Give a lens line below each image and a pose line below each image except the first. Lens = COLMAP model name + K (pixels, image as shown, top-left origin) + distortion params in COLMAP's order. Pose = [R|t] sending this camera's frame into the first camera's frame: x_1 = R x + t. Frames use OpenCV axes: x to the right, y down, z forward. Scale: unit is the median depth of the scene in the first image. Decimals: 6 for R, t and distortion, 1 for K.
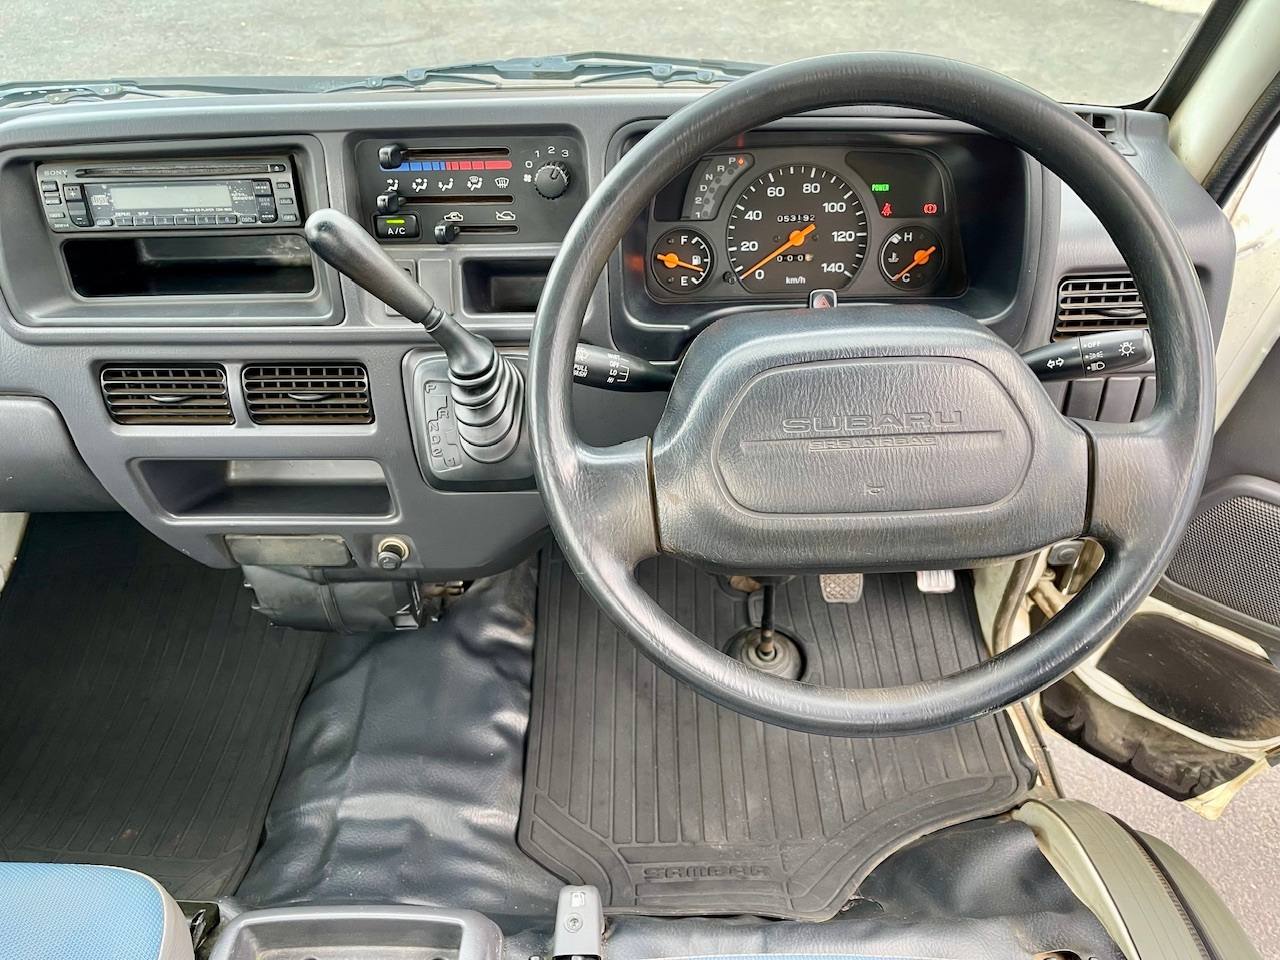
lens RADIAL K [[981.4, 0, 634.1], [0, 981.4, 473.1], [0, 0, 1]] dist [0.047664, -0.049625]
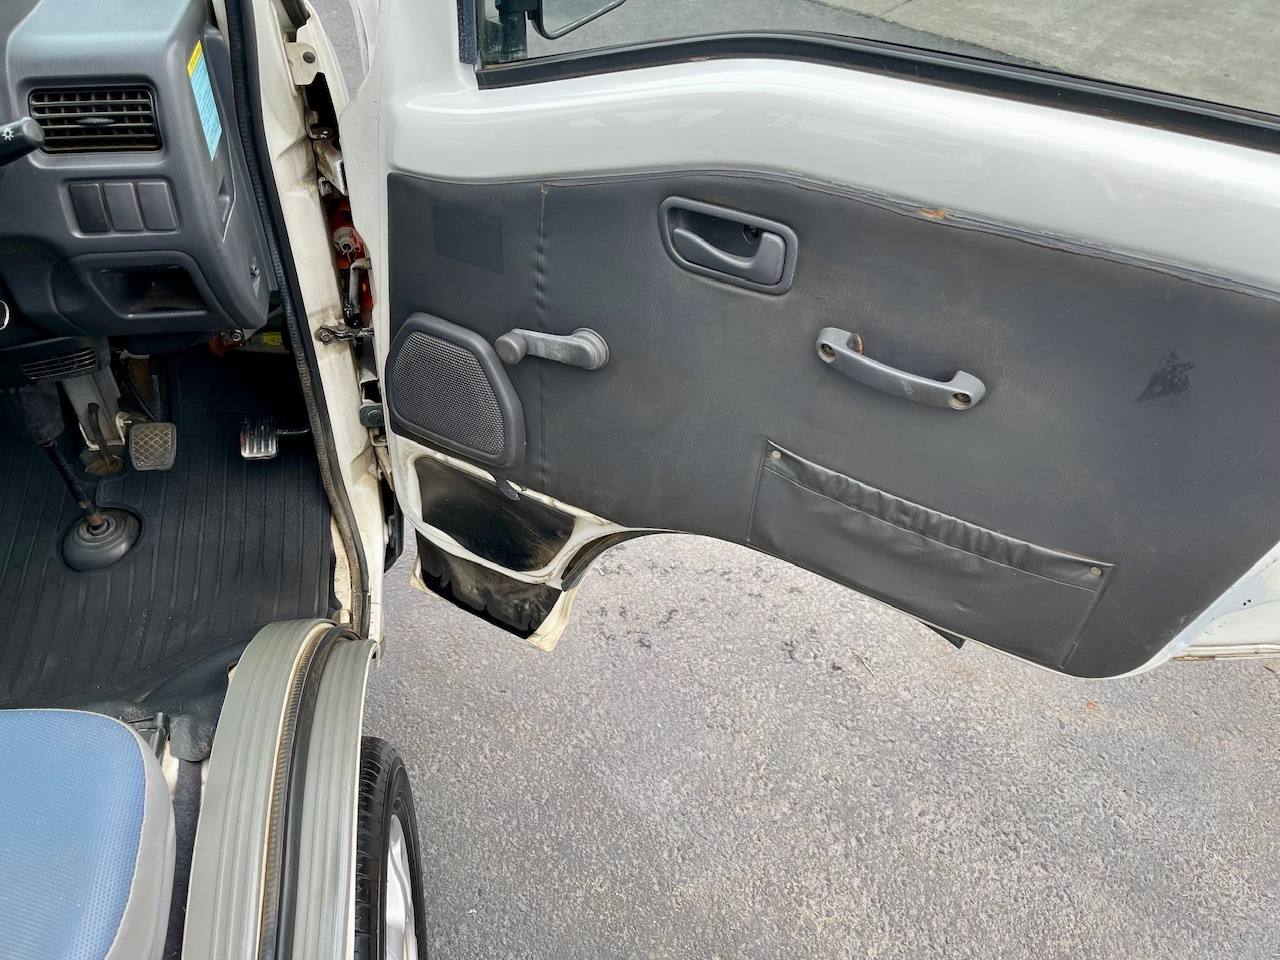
lens RADIAL K [[981.4, 0, 644.5], [0, 981.4, 482.2], [0, 0, 1]] dist [0.047664, -0.049625]
pose [[0.979455, -0.054554, 0.194143, 0.741630], [0.053204, 0.998510, 0.012165, 0.228978], [-0.194518, -0.001585, 0.980898, -0.193462]]
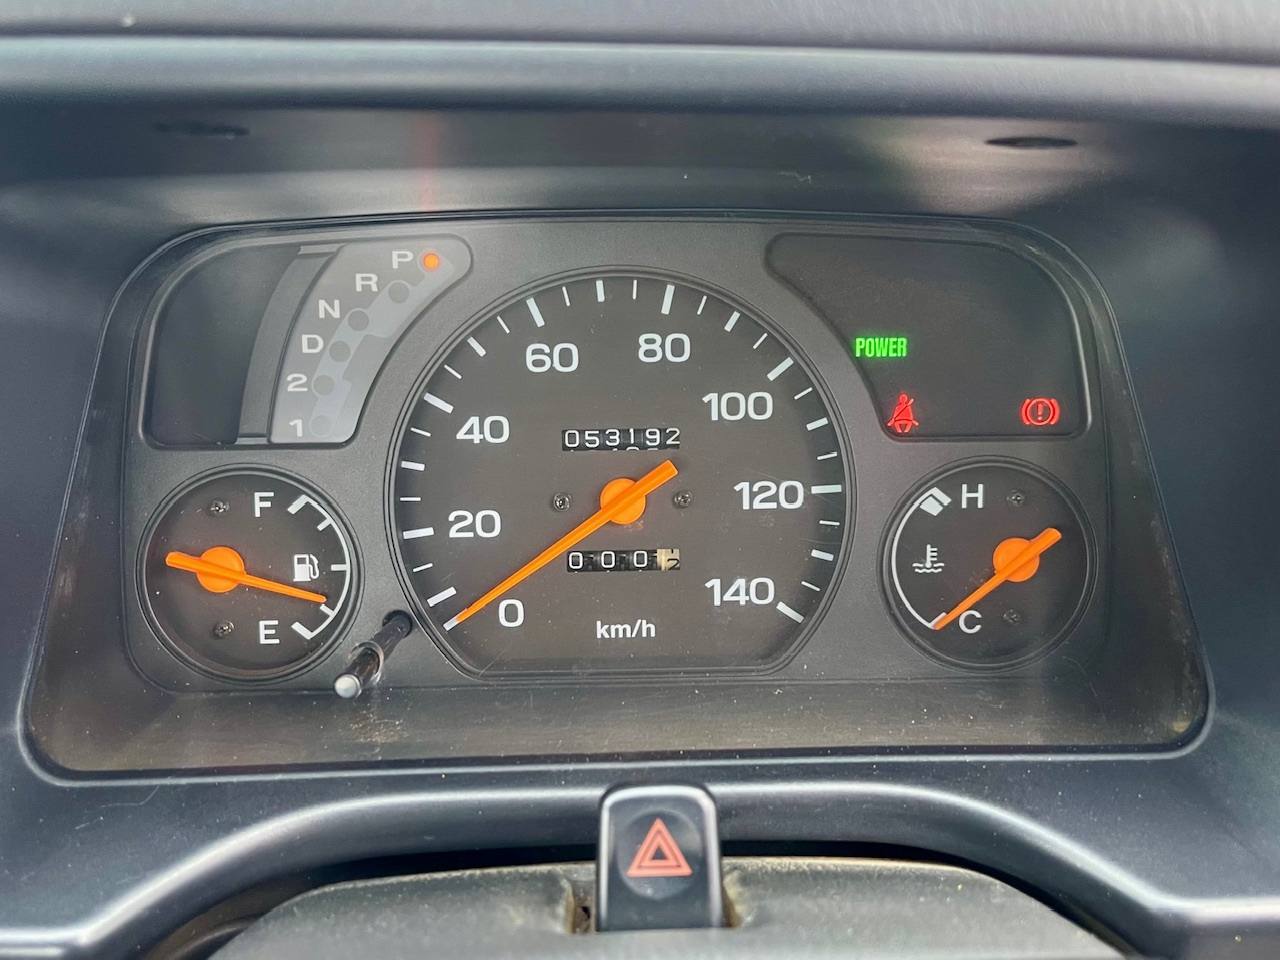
lens RADIAL K [[981.4, 0, 634.5], [0, 981.4, 480.9], [0, 0, 1]] dist [0.047664, -0.049625]
pose [[0.998119, -0.003788, 0.061186, 0.144687], [0.012688, 0.989243, -0.145729, -0.192909], [-0.059976, 0.146232, 0.987431, 0.668439]]
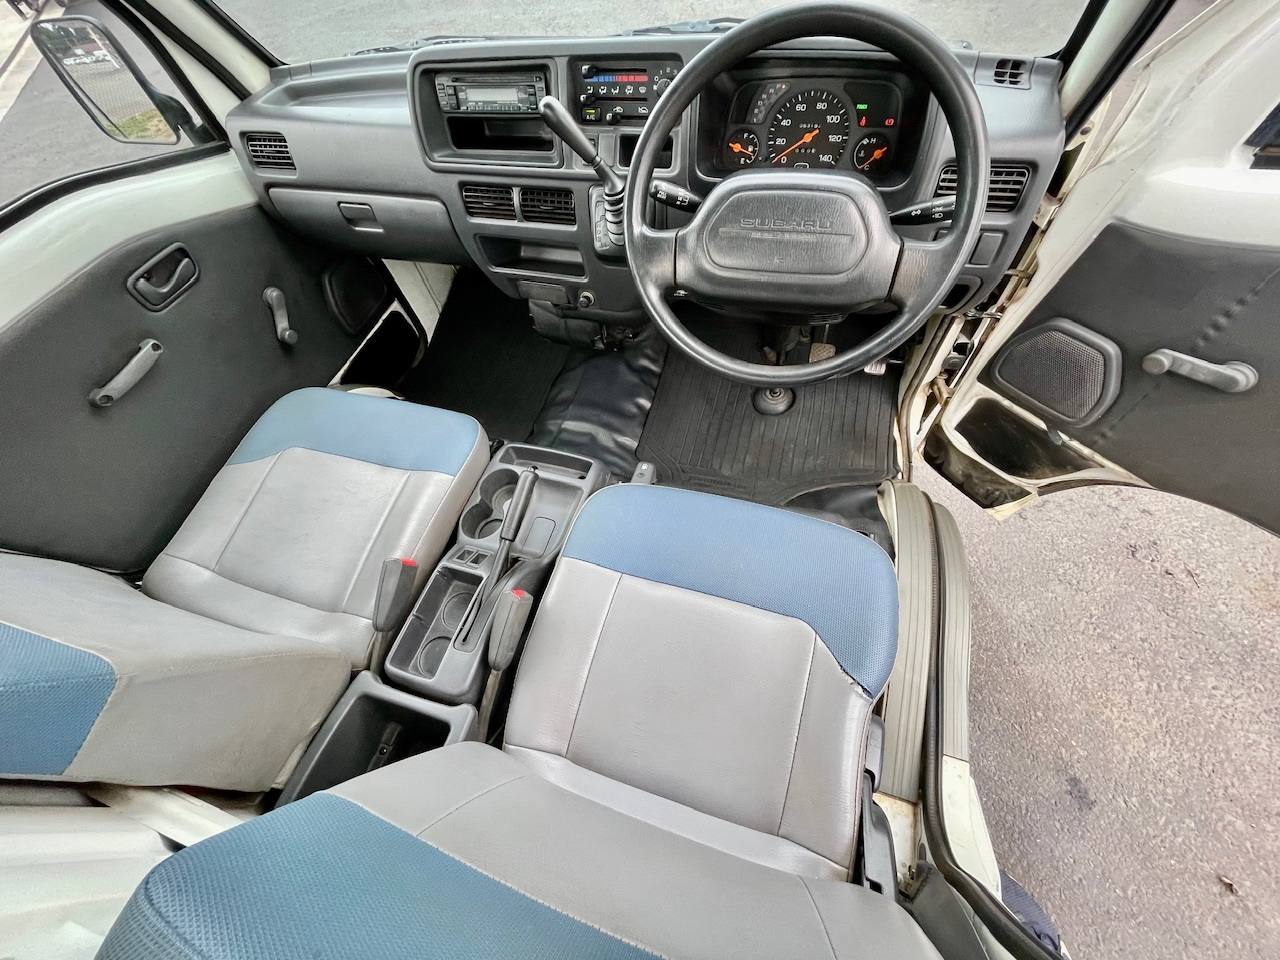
lens RADIAL K [[519.2, 0, 629.7], [0, 519.2, 475.9], [0, 0, 1]] dist [0.001358, -0.000472]
pose [[0.954492, 0.197453, -0.223510, 0.182464], [-0.126835, 0.947044, 0.294993, 0.105030], [0.269921, -0.253219, 0.928990, -0.125015]]
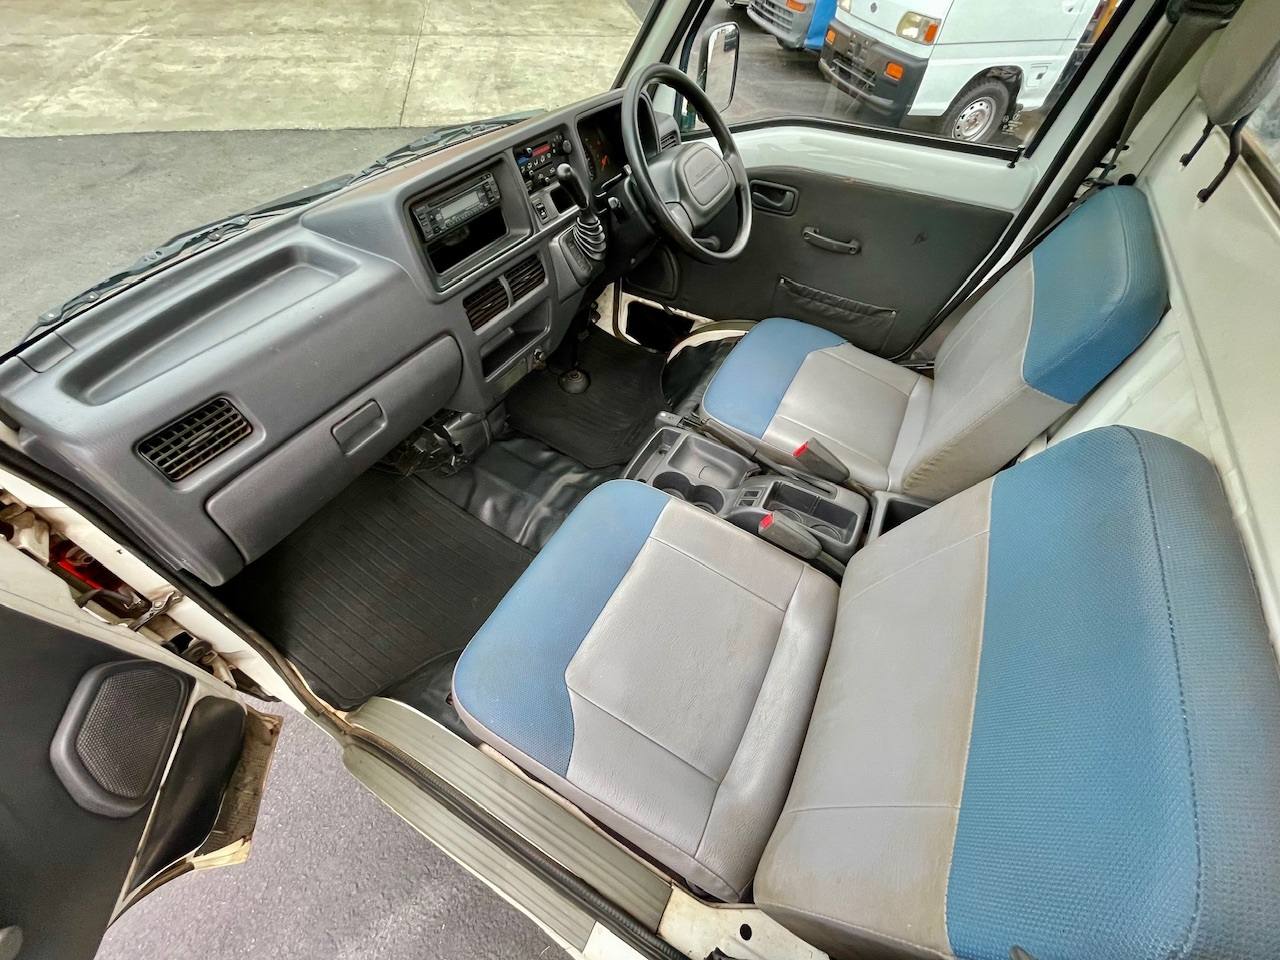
lens RADIAL K [[519.2, 0, 630.0], [0, 519.2, 473.2], [0, 0, 1]] dist [0.001358, -0.000472]
pose [[0.470639, -0.633396, 0.614255, -1.152353], [0.547486, 0.755586, 0.359650, -0.032485], [-0.691923, 0.167031, 0.702384, 0.029649]]
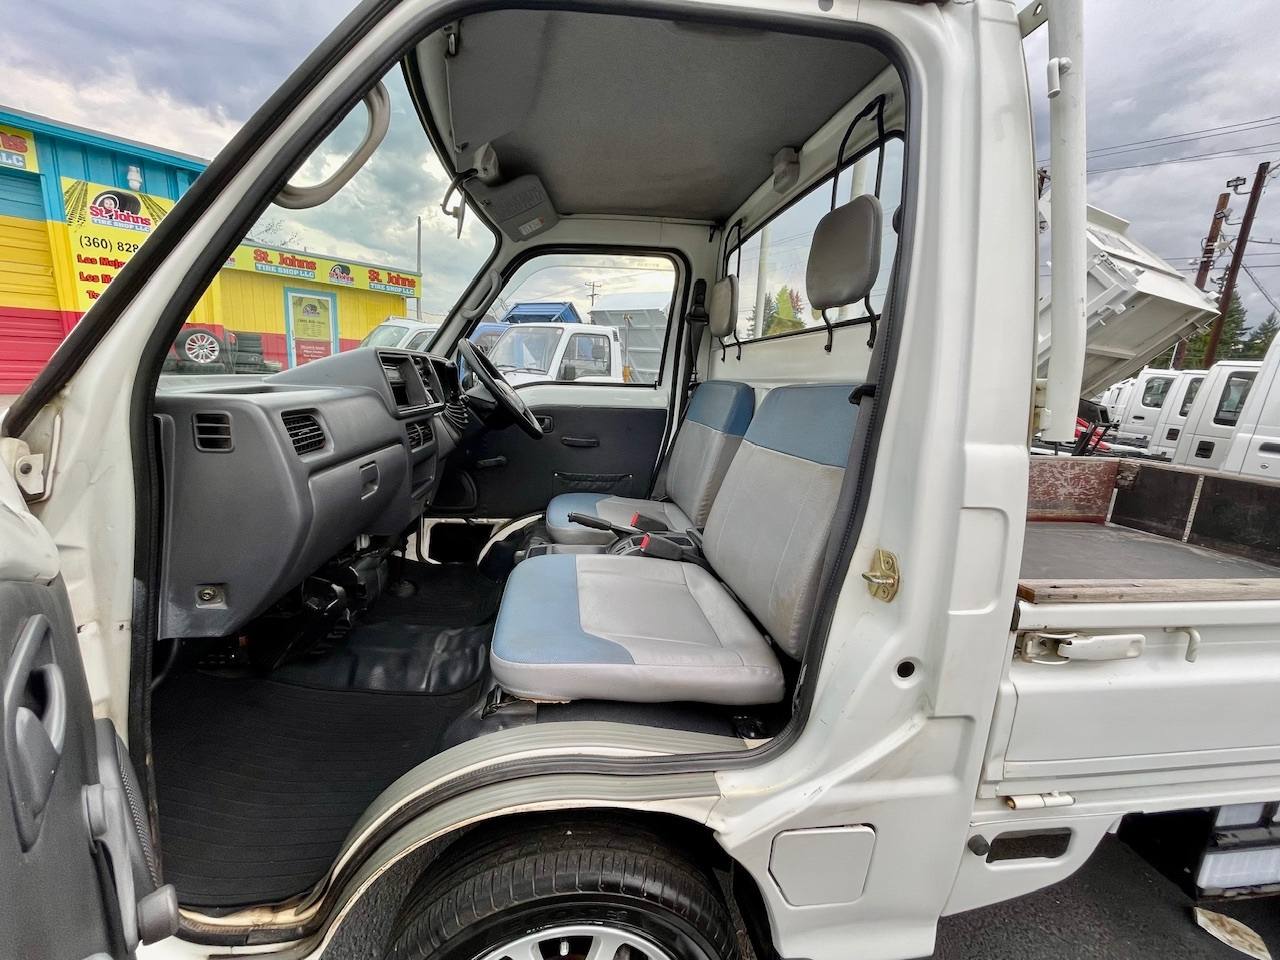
lens RADIAL K [[519.2, 0, 636.0], [0, 519.2, 485.7], [0, 0, 1]] dist [0.001358, -0.000472]
pose [[-0.156865, -0.170934, 0.972715, -1.937730], [0.617511, 0.751670, 0.231673, 0.079773], [-0.770762, 0.637004, -0.012357, 0.546548]]
